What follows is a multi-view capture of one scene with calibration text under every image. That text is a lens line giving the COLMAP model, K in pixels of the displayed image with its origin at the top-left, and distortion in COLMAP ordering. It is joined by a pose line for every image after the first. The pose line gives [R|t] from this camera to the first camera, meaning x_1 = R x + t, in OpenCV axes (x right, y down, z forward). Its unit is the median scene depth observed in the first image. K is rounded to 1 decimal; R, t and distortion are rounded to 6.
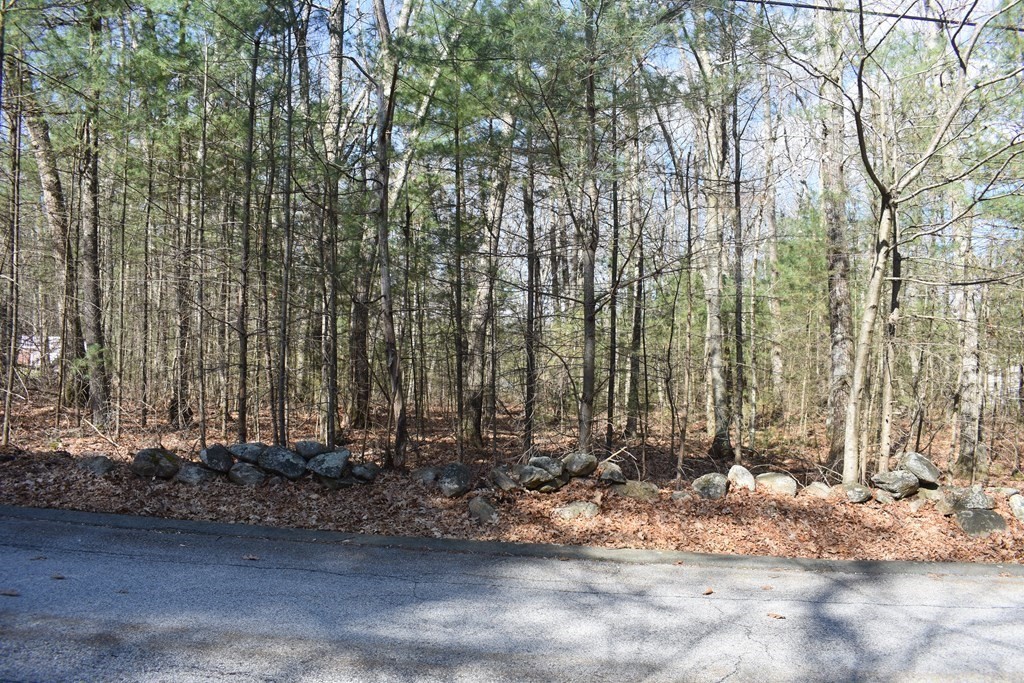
lens RADIAL K [[799.9, 0, 511.2], [0, 799.9, 342.3], [0, 0, 1]] dist [-0.008699, -0.000187]
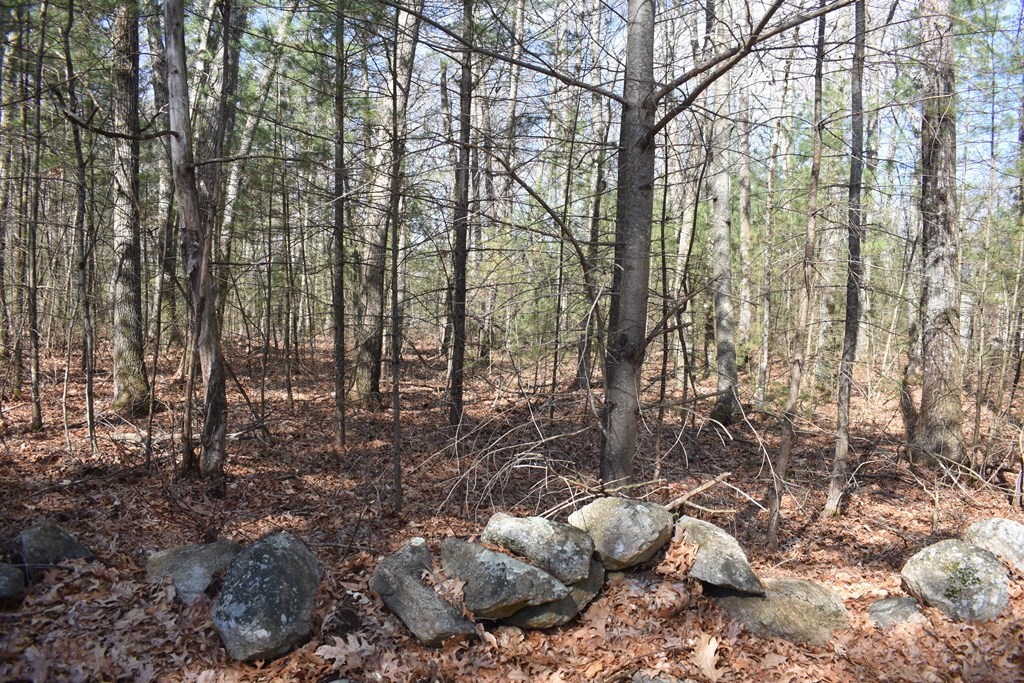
lens RADIAL K [[799.9, 0, 514.5], [0, 799.9, 338.8], [0, 0, 1]] dist [-0.008699, -0.000187]
pose [[0.993108, 0.007767, 0.116945, -0.008275], [-0.017366, 0.996539, 0.081287, 0.037029], [-0.115909, -0.082758, 0.989806, 0.672214]]
